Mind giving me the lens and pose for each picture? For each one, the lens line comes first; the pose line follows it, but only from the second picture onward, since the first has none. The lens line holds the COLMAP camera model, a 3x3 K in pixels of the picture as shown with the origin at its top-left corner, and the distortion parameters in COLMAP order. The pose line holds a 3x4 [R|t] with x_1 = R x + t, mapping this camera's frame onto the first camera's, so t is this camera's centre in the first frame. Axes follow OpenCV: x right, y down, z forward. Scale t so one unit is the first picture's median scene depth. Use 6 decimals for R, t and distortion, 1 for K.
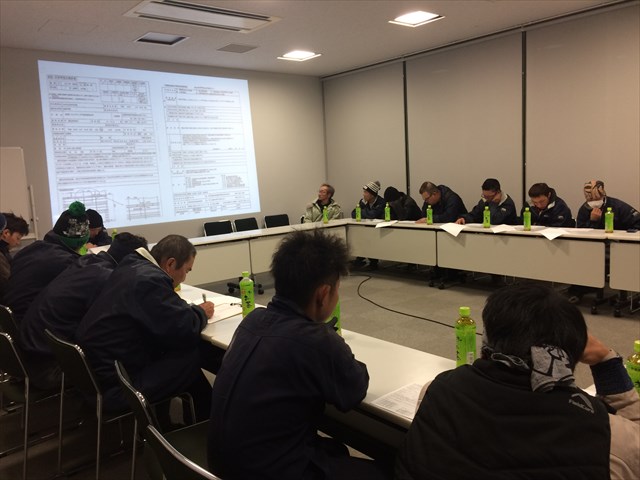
lens RADIAL K [[540.9, 0, 319.7], [0, 540.9, 240.2], [0, 0, 1]] dist [0.093801, -0.136401]
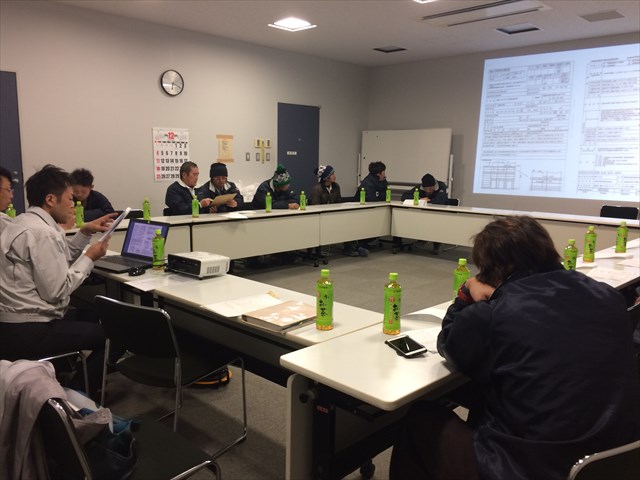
lens RADIAL K [[540.9, 0, 319.7], [0, 540.9, 240.2], [0, 0, 1]] dist [0.093801, -0.136401]
pose [[0.096962, 0.204810, -0.973987, 0.736767], [-0.144792, 0.971090, 0.189786, -0.089495], [0.984700, 0.122623, 0.123814, 0.448740]]
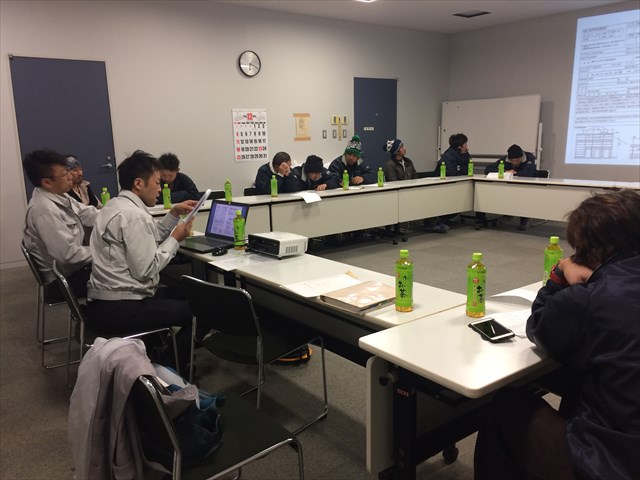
lens RADIAL K [[540.9, 0, 319.7], [0, 540.9, 240.2], [0, 0, 1]] dist [0.093801, -0.136401]
pose [[-0.040283, 0.246574, -0.968286, 0.729882], [-0.100801, 0.963126, 0.249453, -0.090385], [0.994091, 0.107653, -0.013943, 0.449340]]
